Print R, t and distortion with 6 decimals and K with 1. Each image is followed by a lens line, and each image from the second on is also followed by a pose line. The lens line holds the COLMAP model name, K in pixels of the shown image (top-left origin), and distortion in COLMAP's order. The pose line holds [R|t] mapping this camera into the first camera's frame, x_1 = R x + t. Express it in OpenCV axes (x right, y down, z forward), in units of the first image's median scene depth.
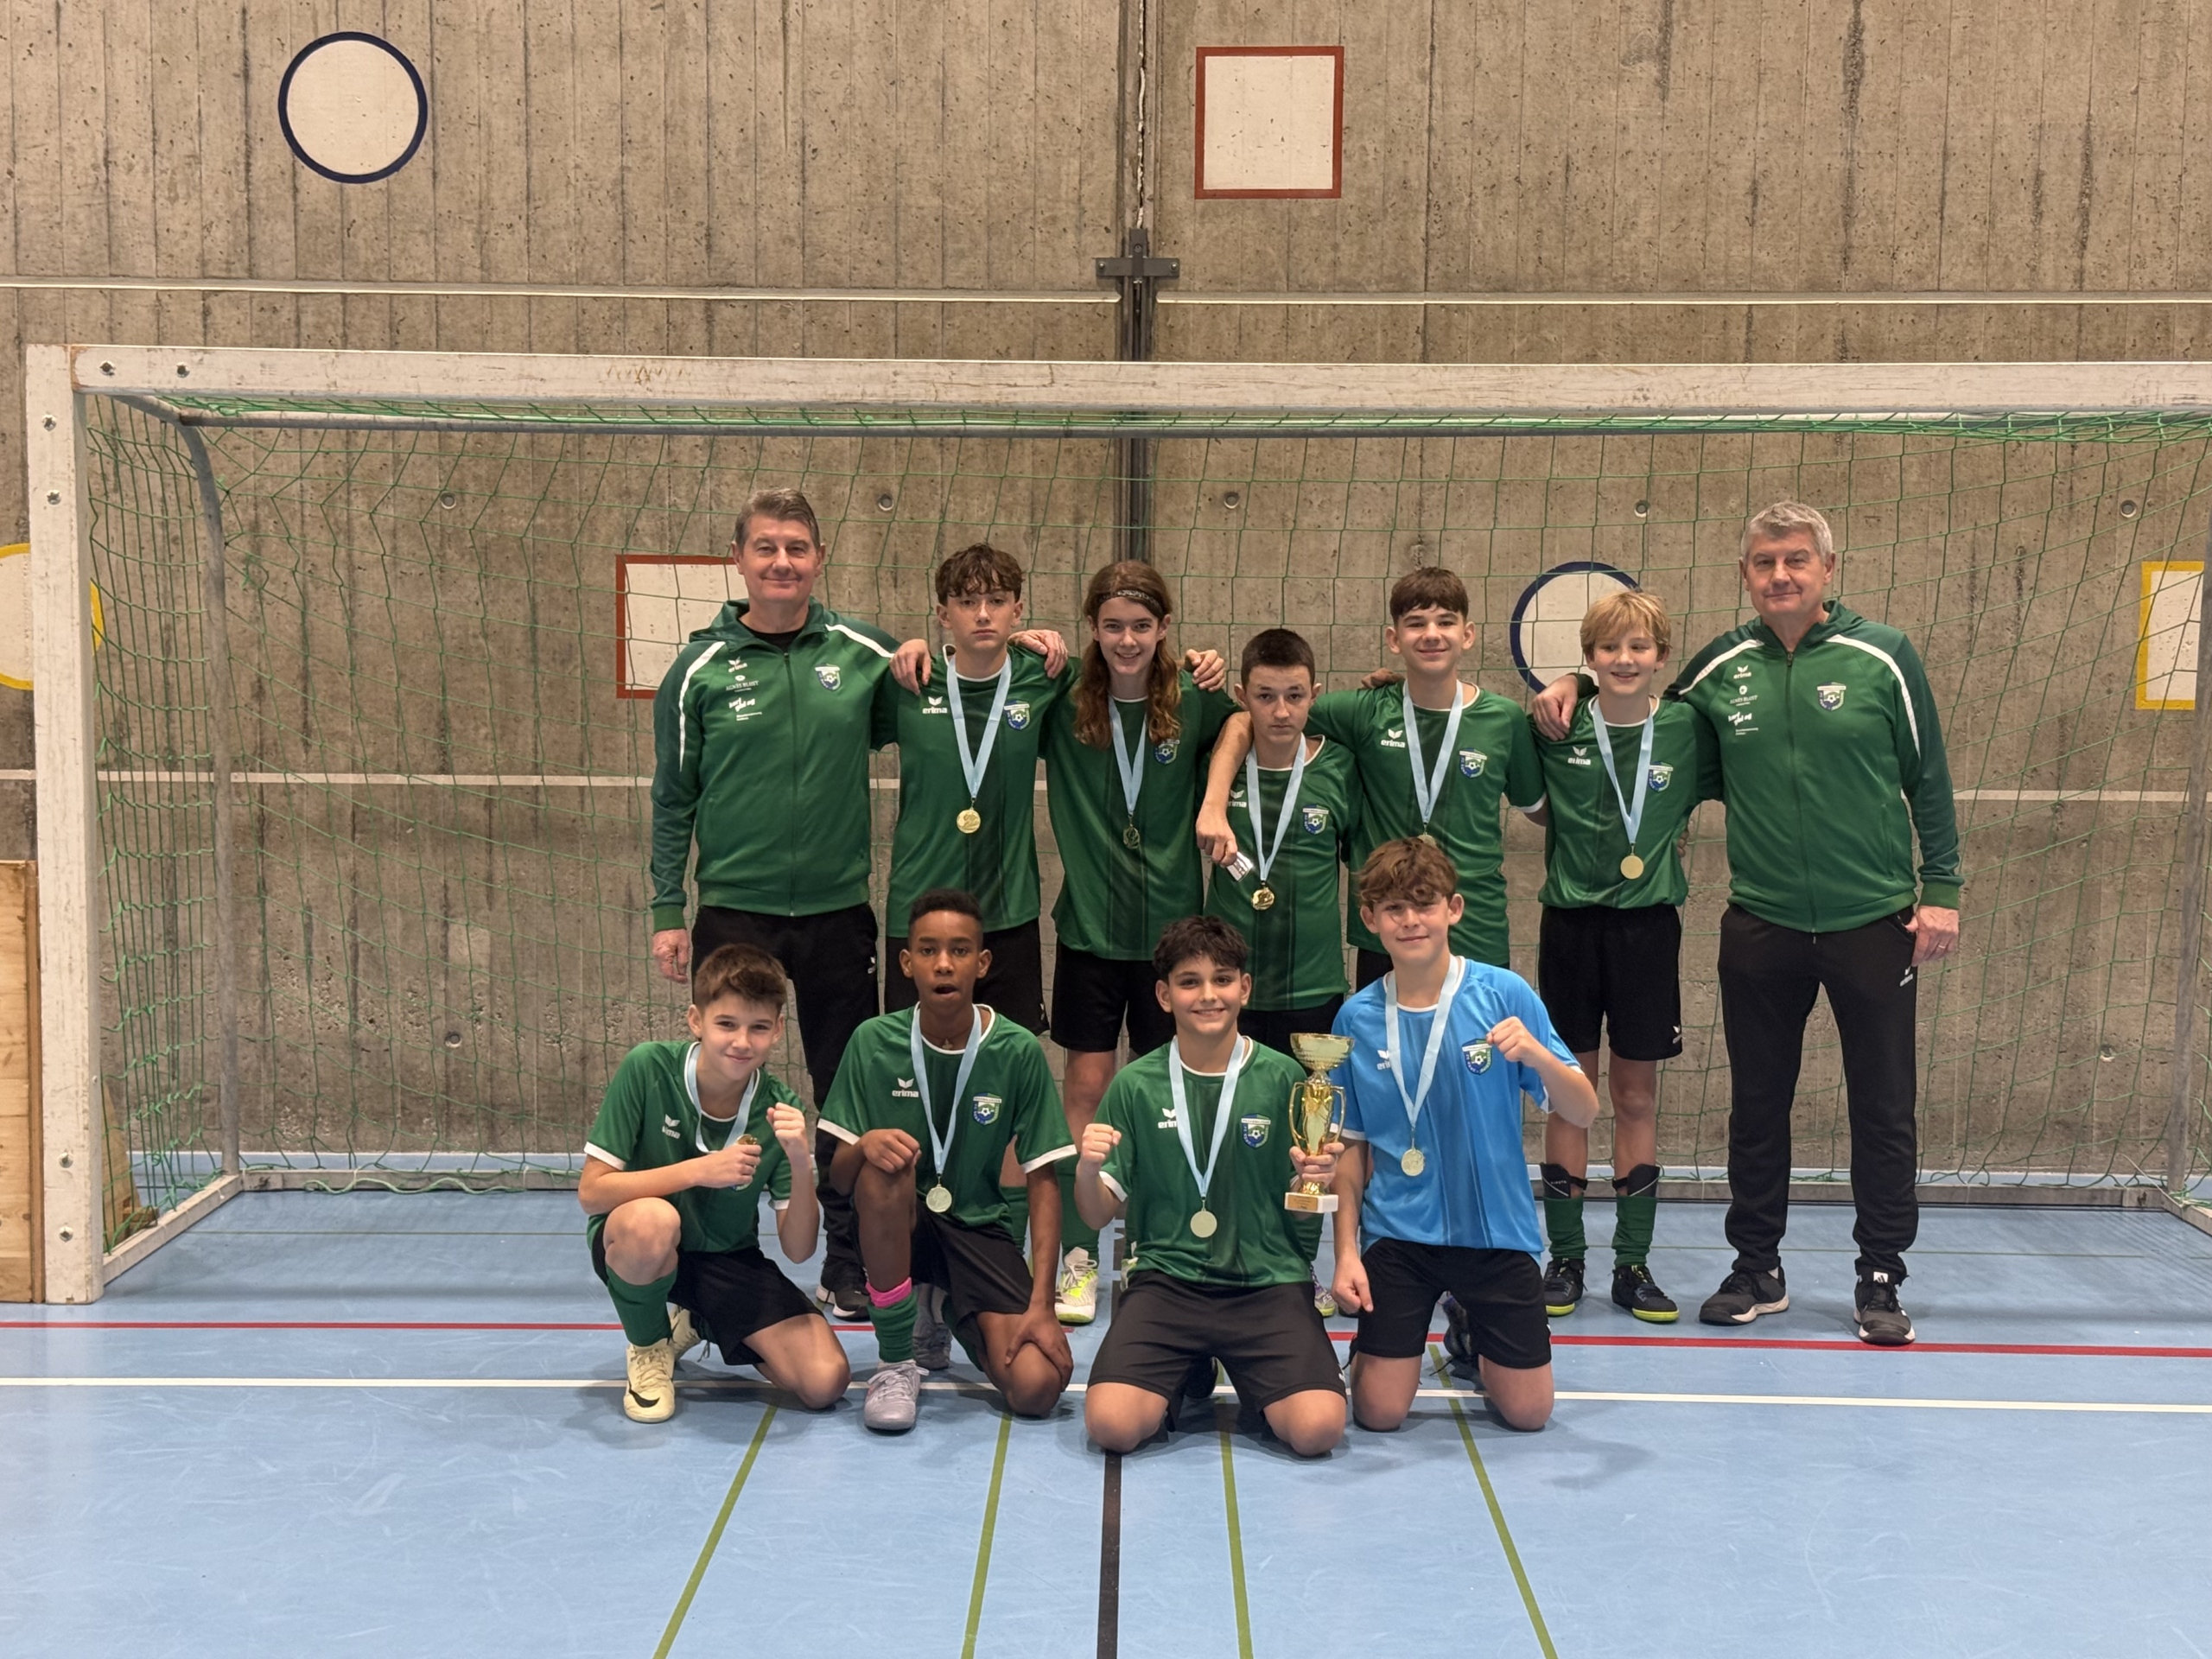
lens RADIAL K [[3166.0, 0, 1102.2], [0, 3166.0, 837.6], [0, 0, 1]] dist [0.202229, -0.428553]
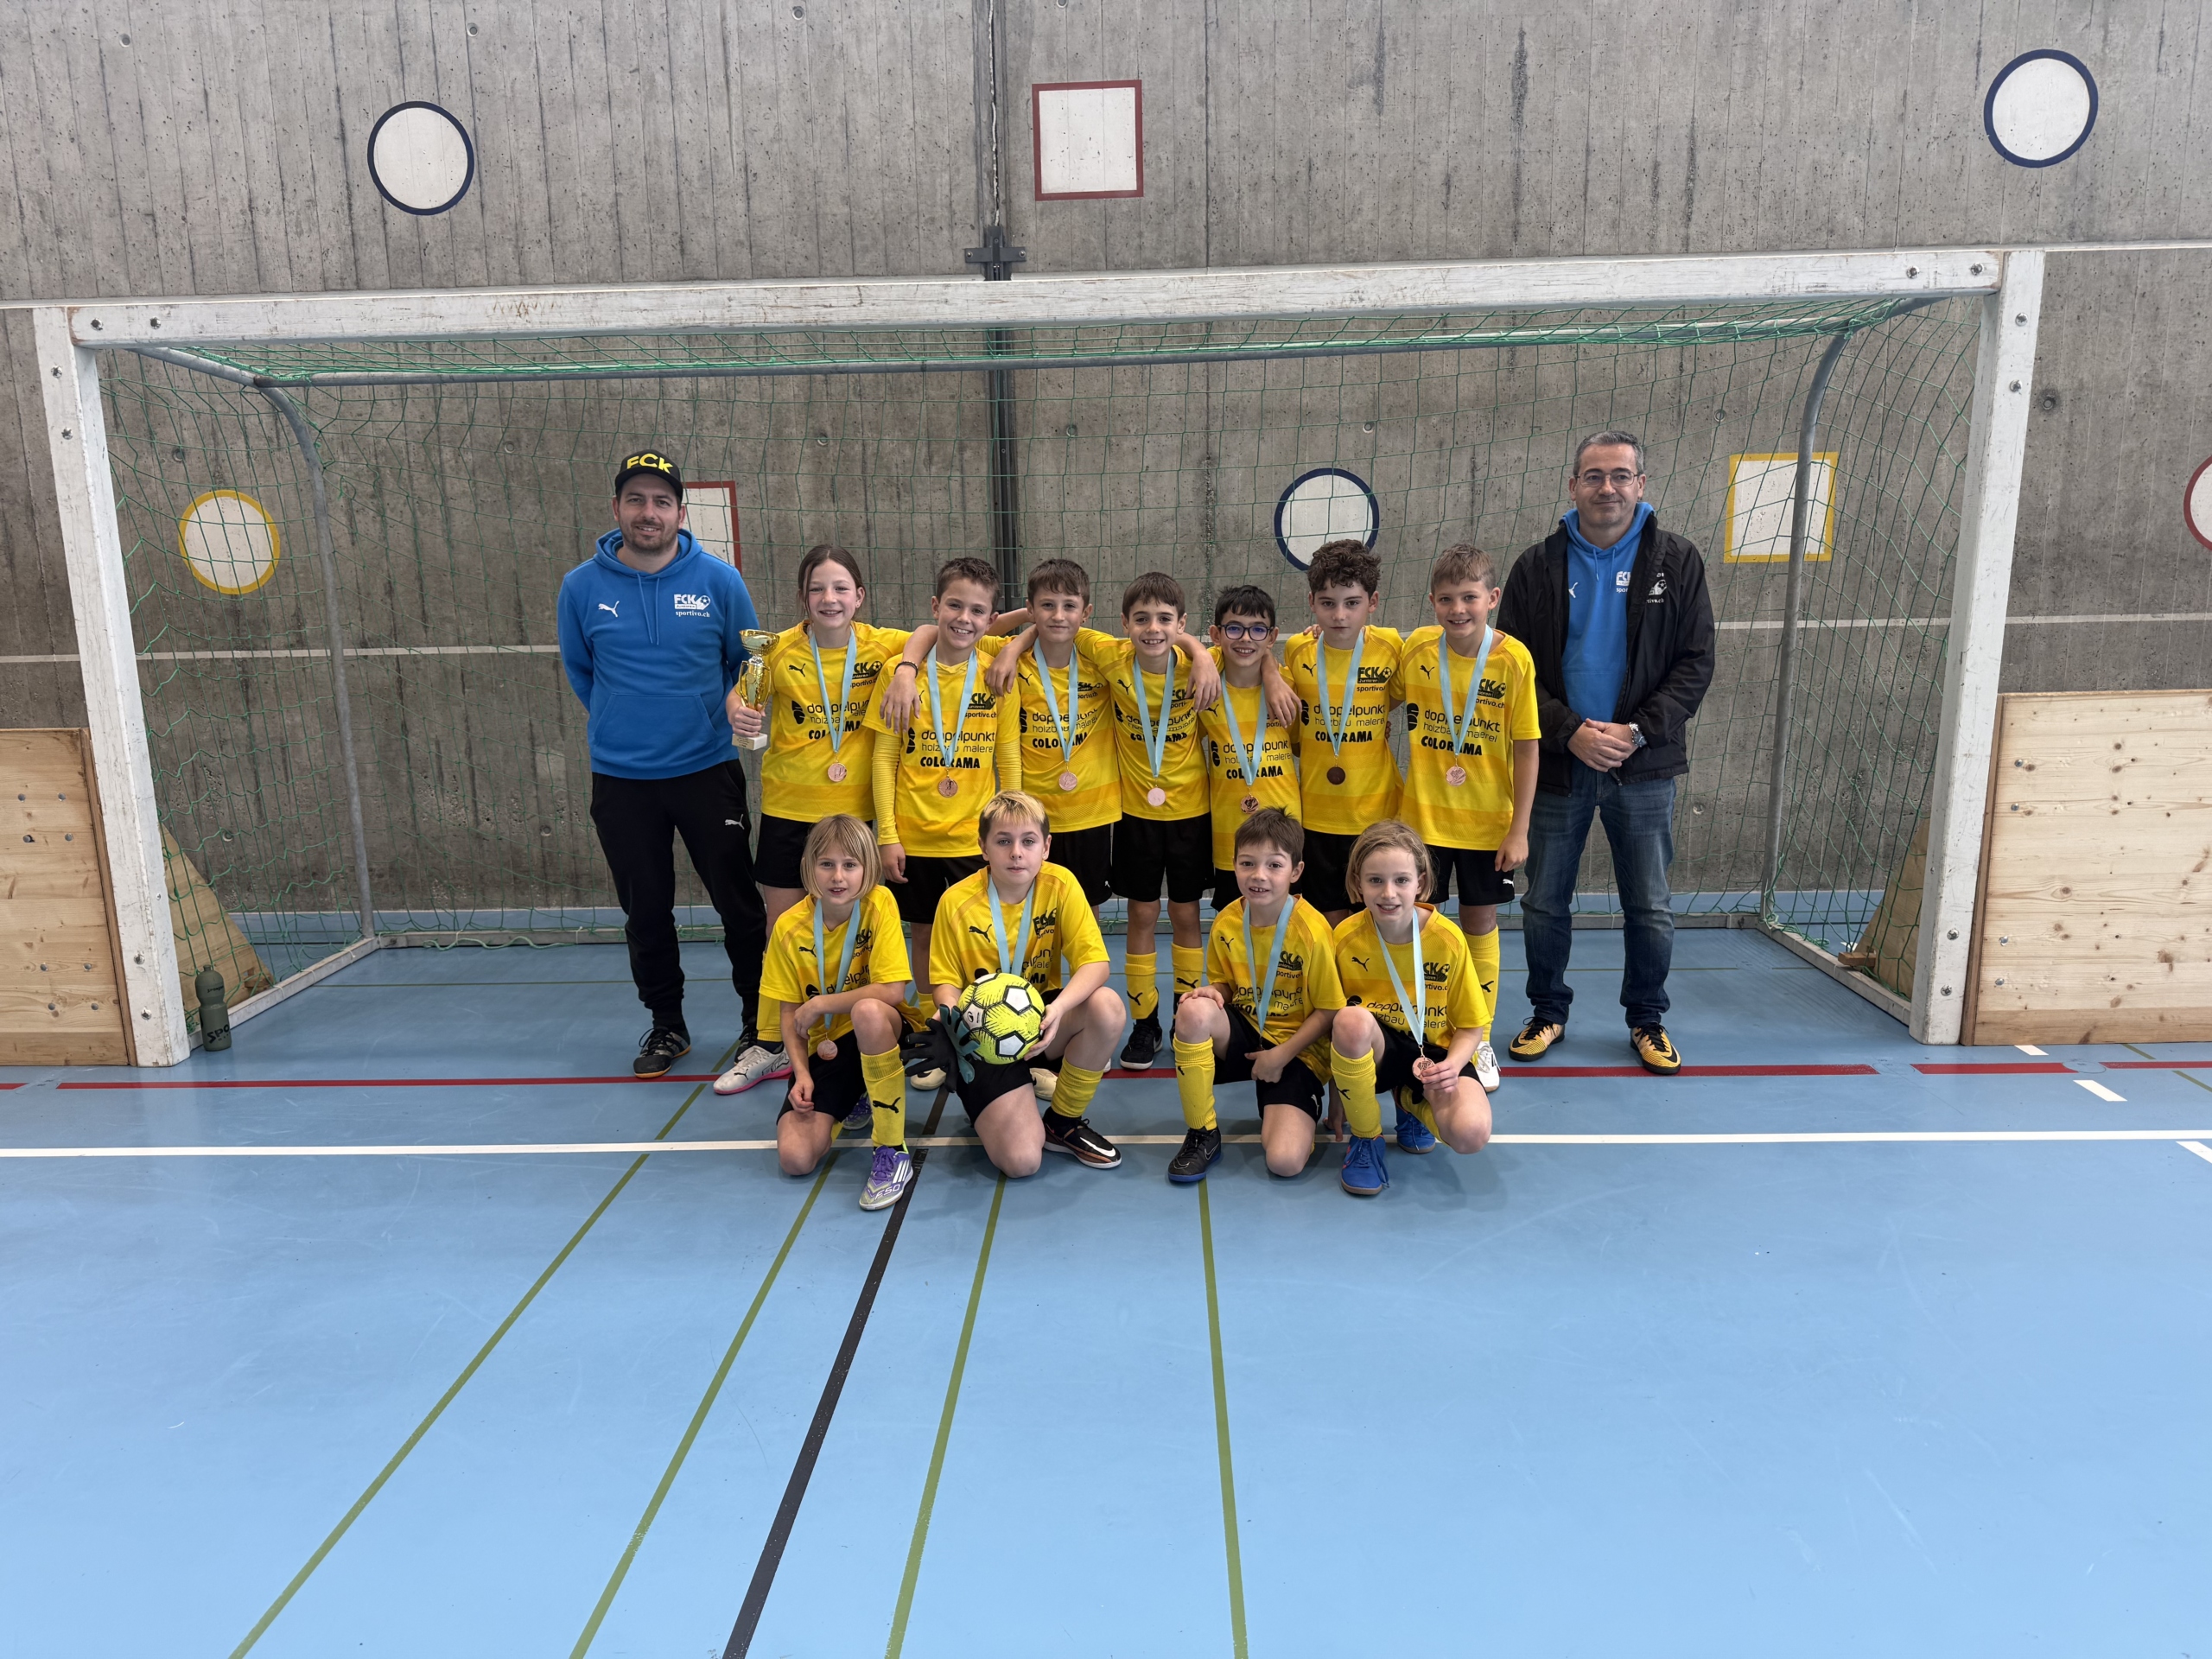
lens RADIAL K [[1564.3, 0, 1103.2], [0, 1564.3, 830.5], [0, 0, 1]] dist [0.000910, -0.006005]
pose [[0.999471, -0.027349, -0.017619, 0.062116], [0.029115, 0.993582, 0.109301, -0.006585], [0.014516, -0.109756, 0.993853, 0.312229]]
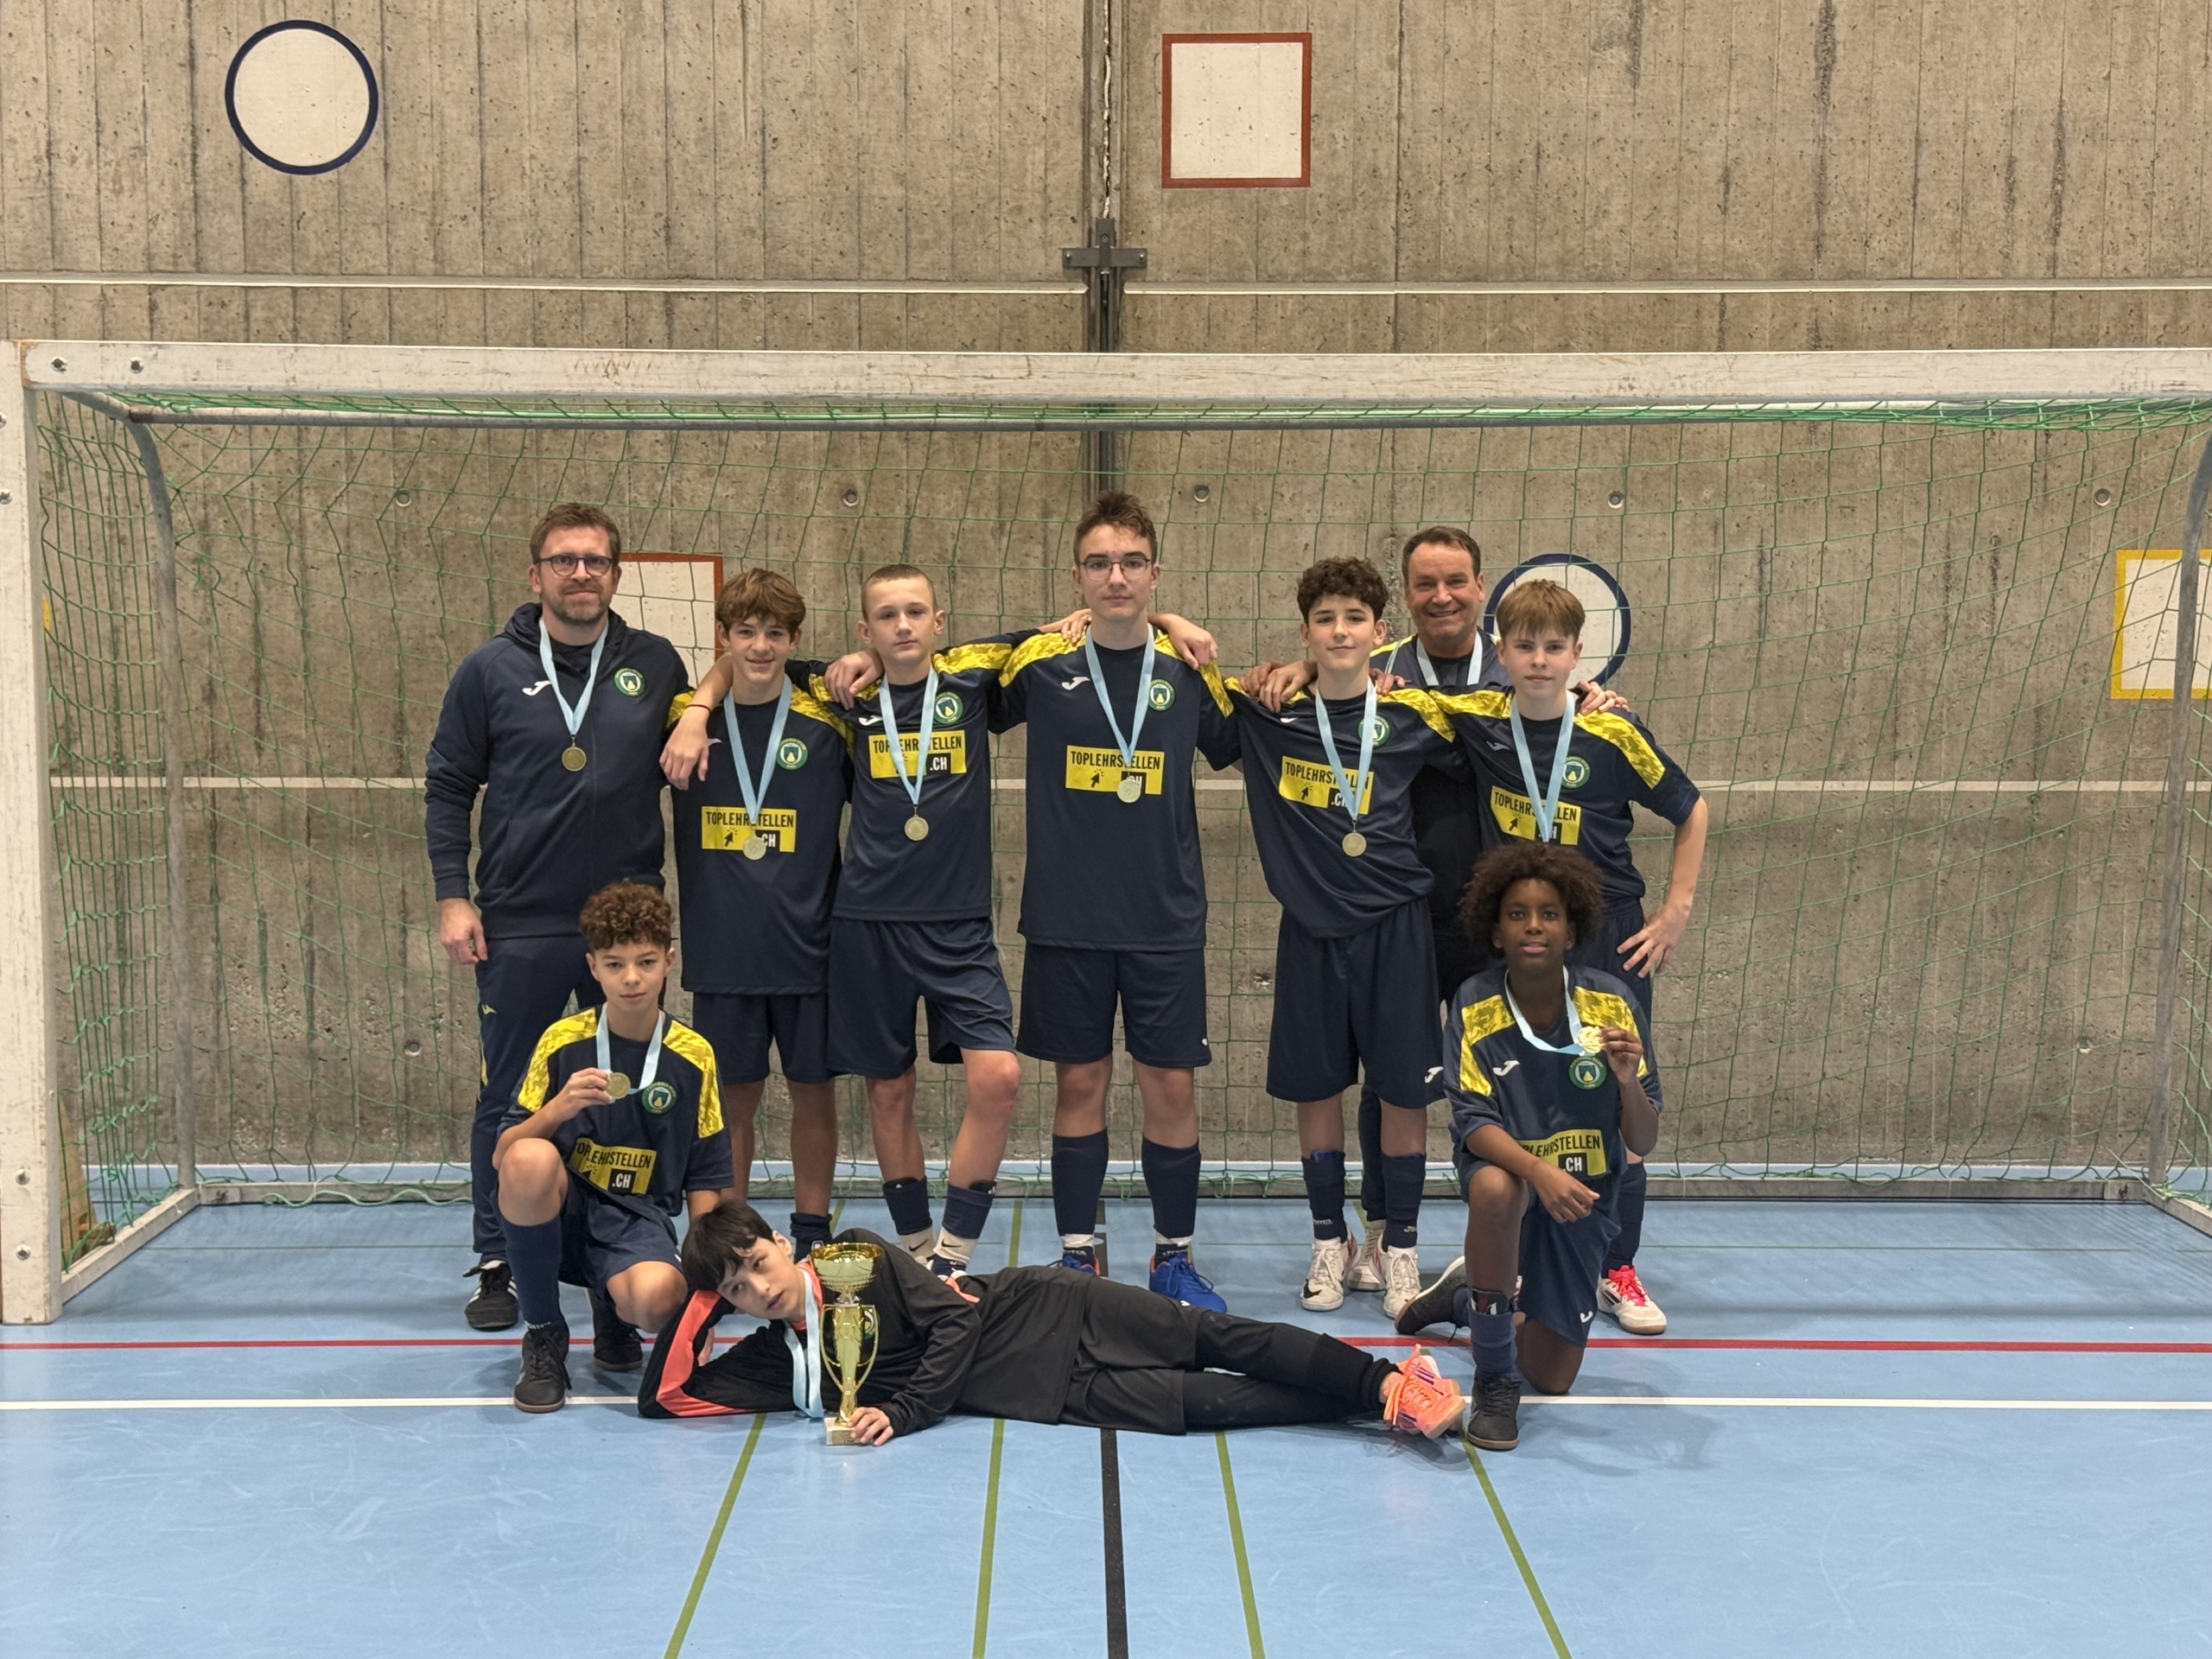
lens RADIAL K [[3170.9, 0, 1110.6], [0, 3170.9, 839.6], [0, 0, 1]] dist [0.206608, -0.462960]
pose [[0.999698, -0.008323, 0.023124, -0.011451], [0.008275, 0.999963, 0.002176, -0.001099], [-0.023141, -0.001984, 0.999730, 0.012221]]
